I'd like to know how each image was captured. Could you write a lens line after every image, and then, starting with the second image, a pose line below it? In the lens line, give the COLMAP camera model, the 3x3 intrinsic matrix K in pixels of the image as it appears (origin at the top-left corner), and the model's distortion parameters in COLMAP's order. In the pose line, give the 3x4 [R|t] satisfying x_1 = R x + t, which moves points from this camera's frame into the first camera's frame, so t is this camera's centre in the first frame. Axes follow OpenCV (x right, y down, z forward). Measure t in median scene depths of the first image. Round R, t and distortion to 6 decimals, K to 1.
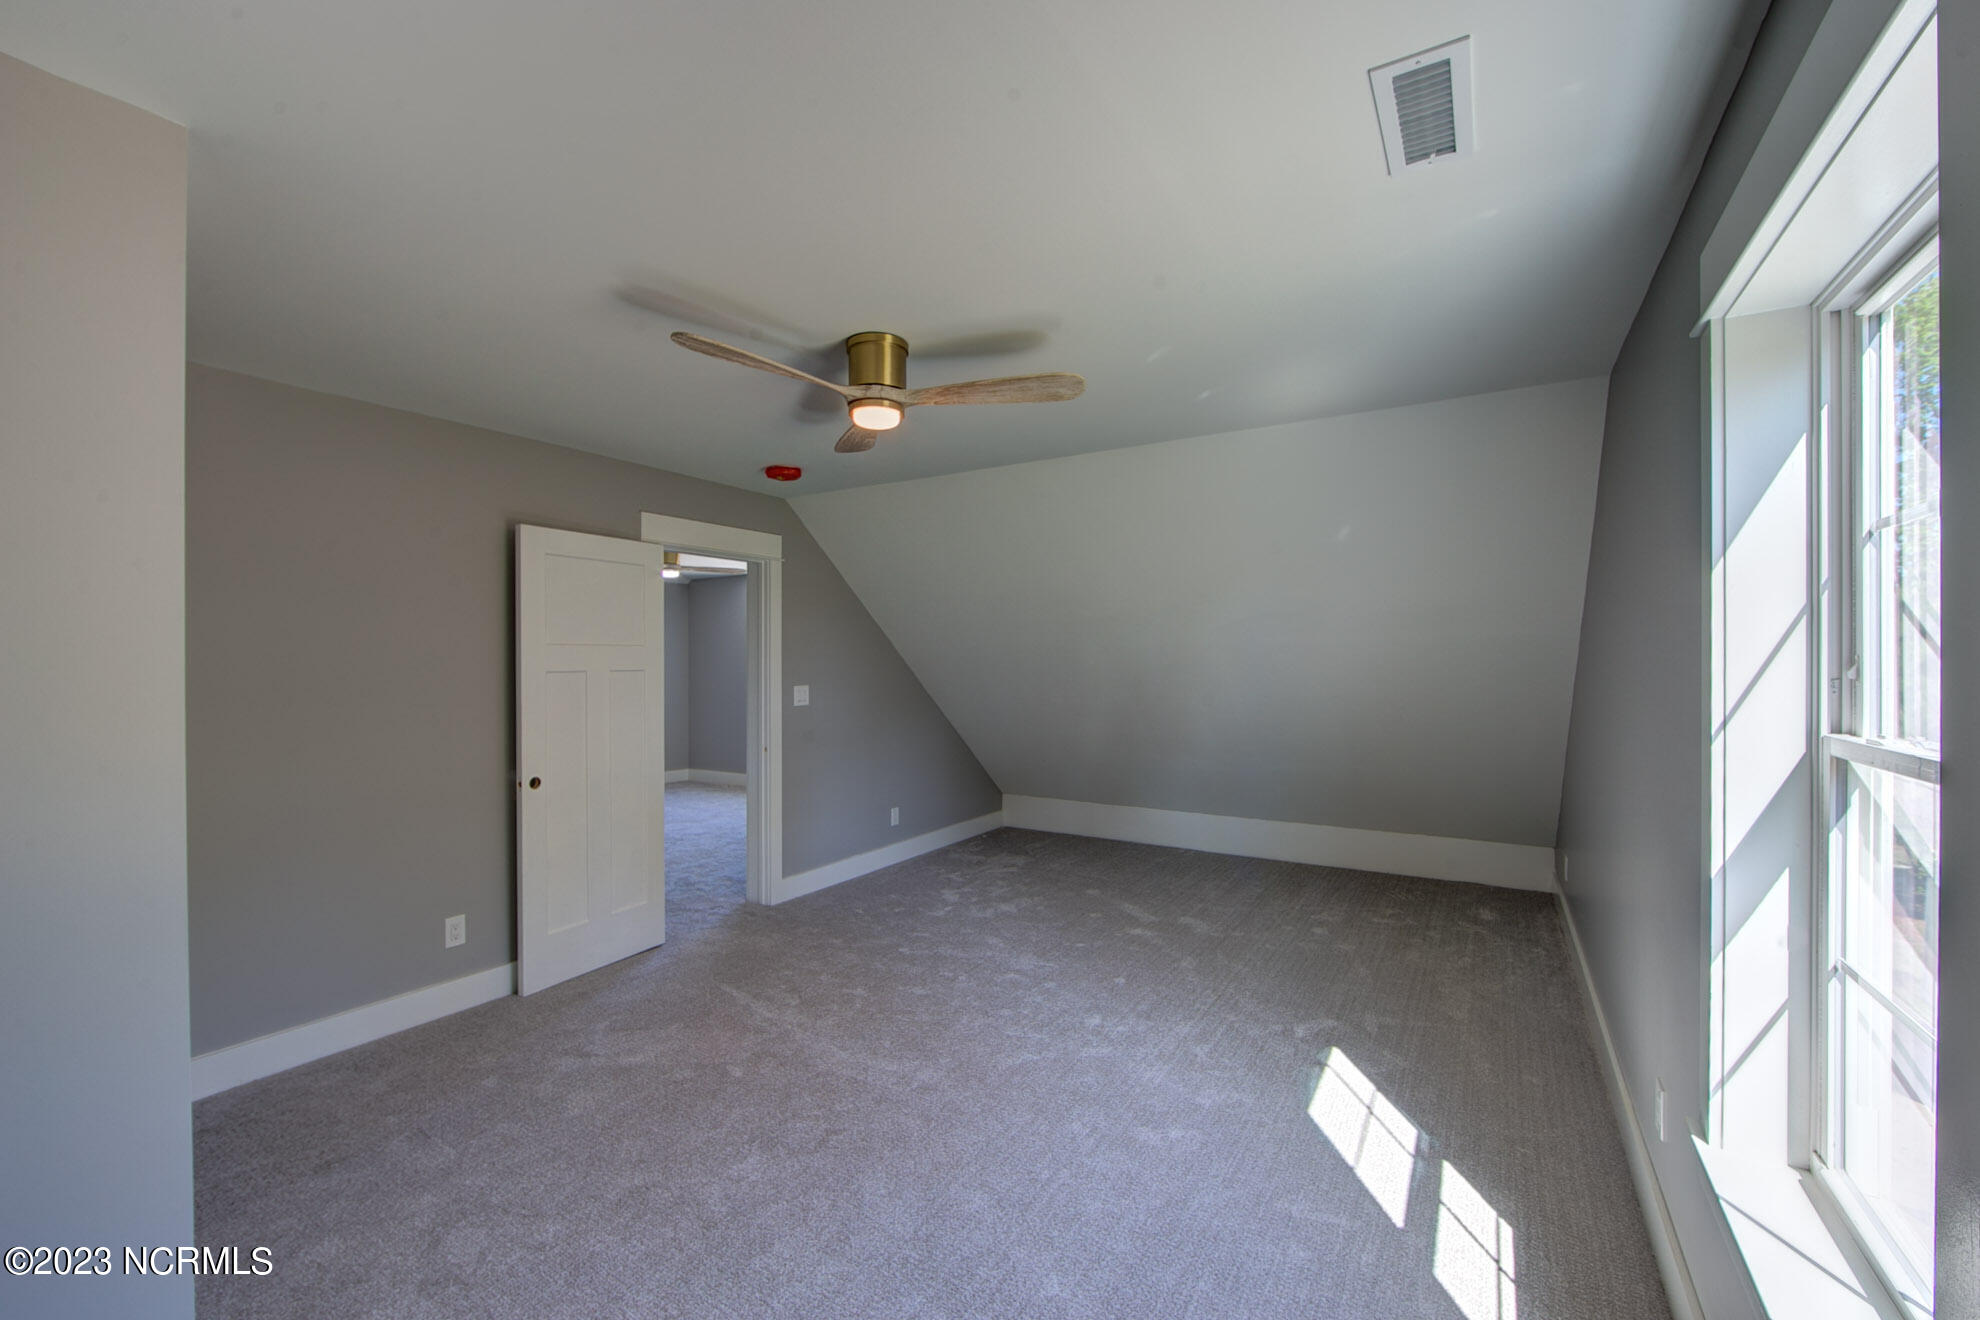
lens RADIAL K [[805.4, 0, 984.9], [0, 805.4, 681.7], [0, 0, 1]] dist [-0.003748, -0.000248]
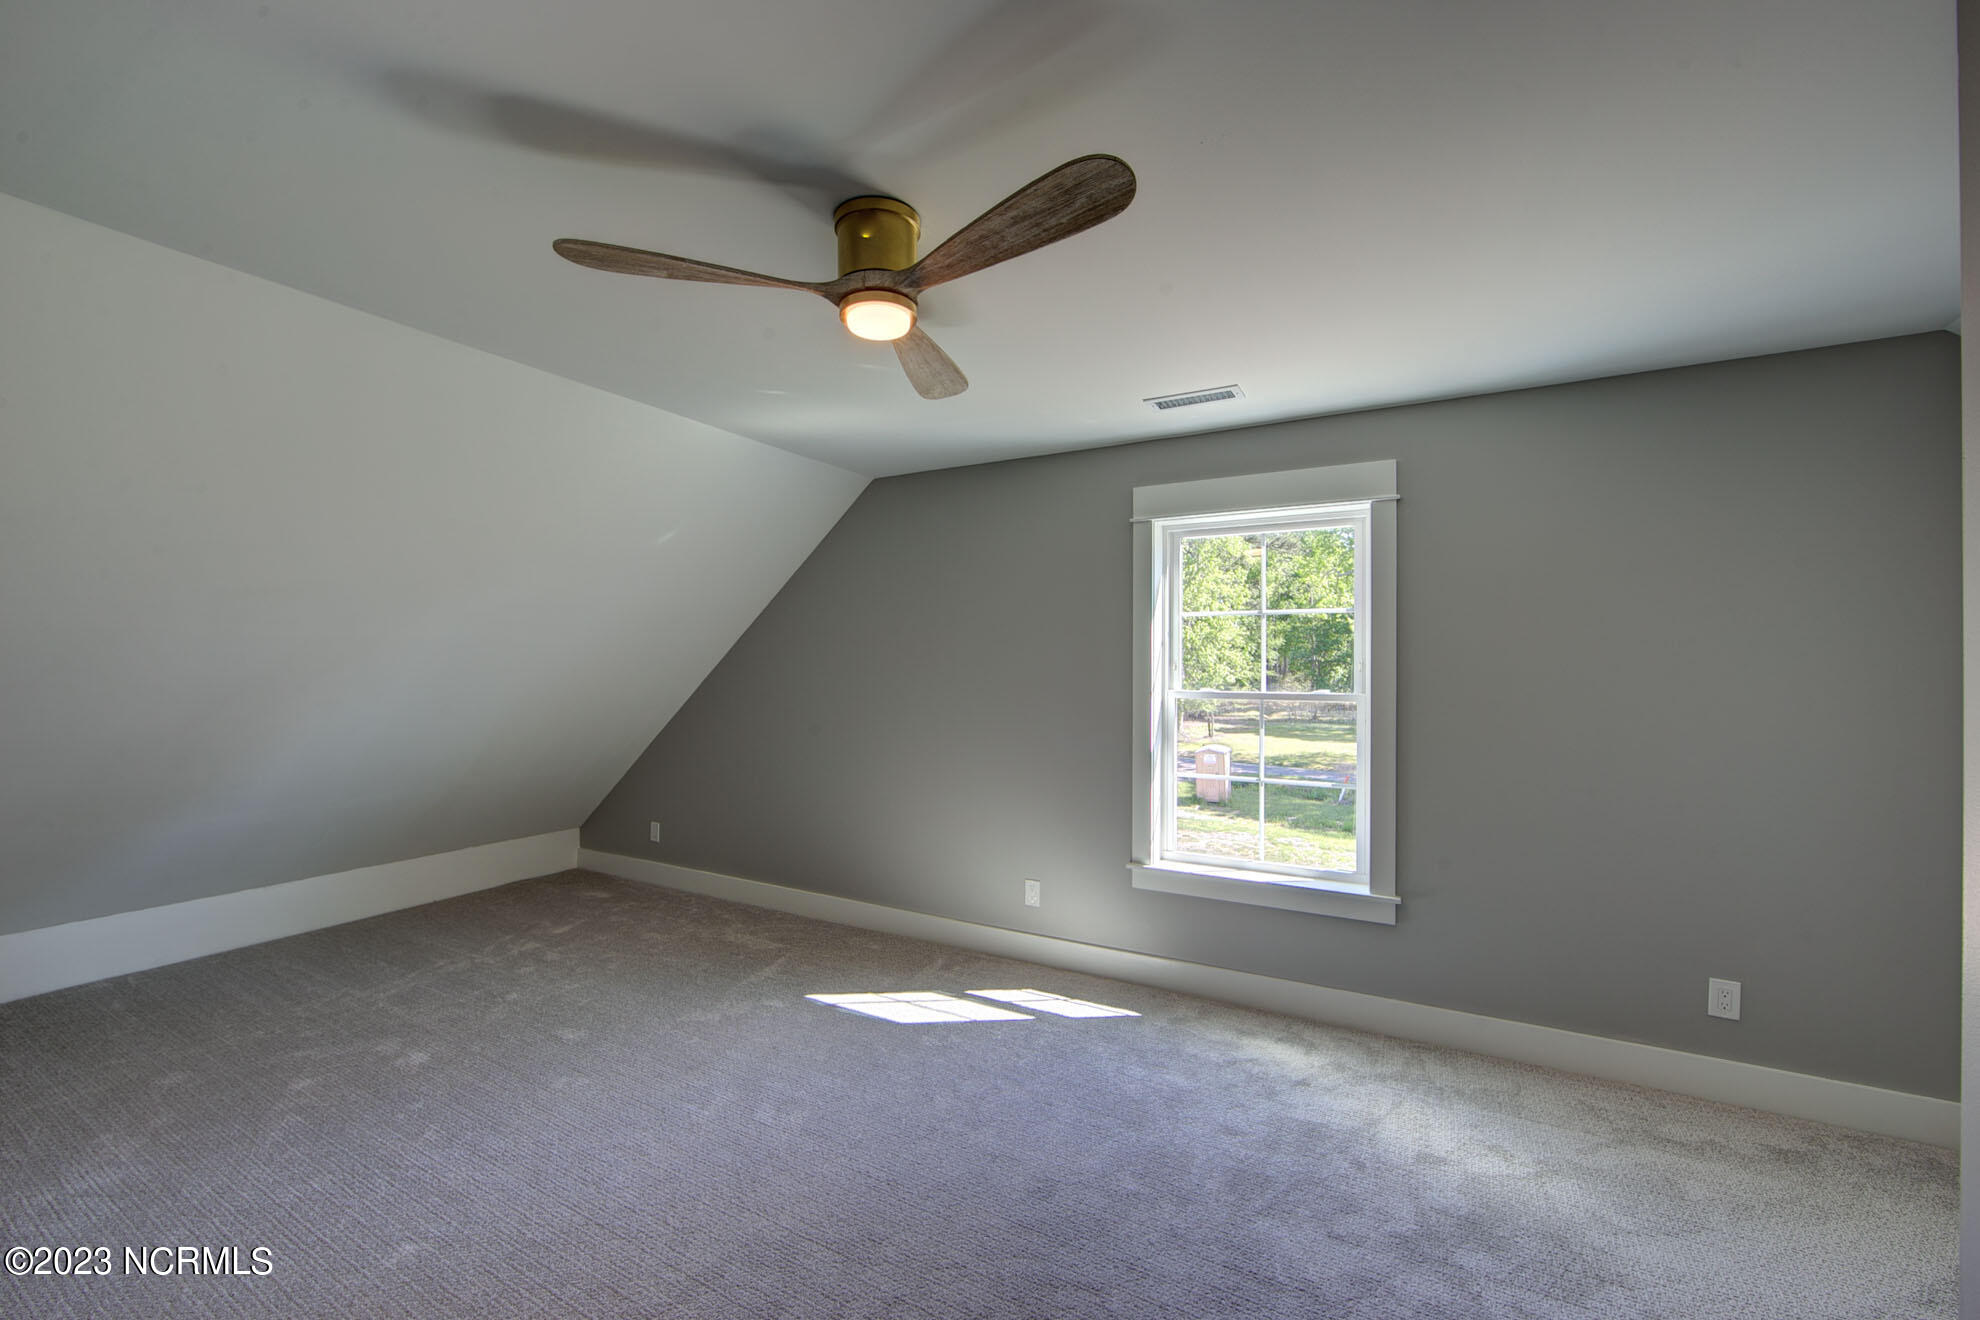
lens RADIAL K [[805.4, 0, 984.9], [0, 805.4, 681.7], [0, 0, 1]] dist [-0.003748, -0.000248]
pose [[-0.063063, -0.019676, 0.997816, -0.630593], [0.014070, 0.999689, 0.020602, -0.015655], [-0.997910, 0.015338, -0.062767, 0.702124]]
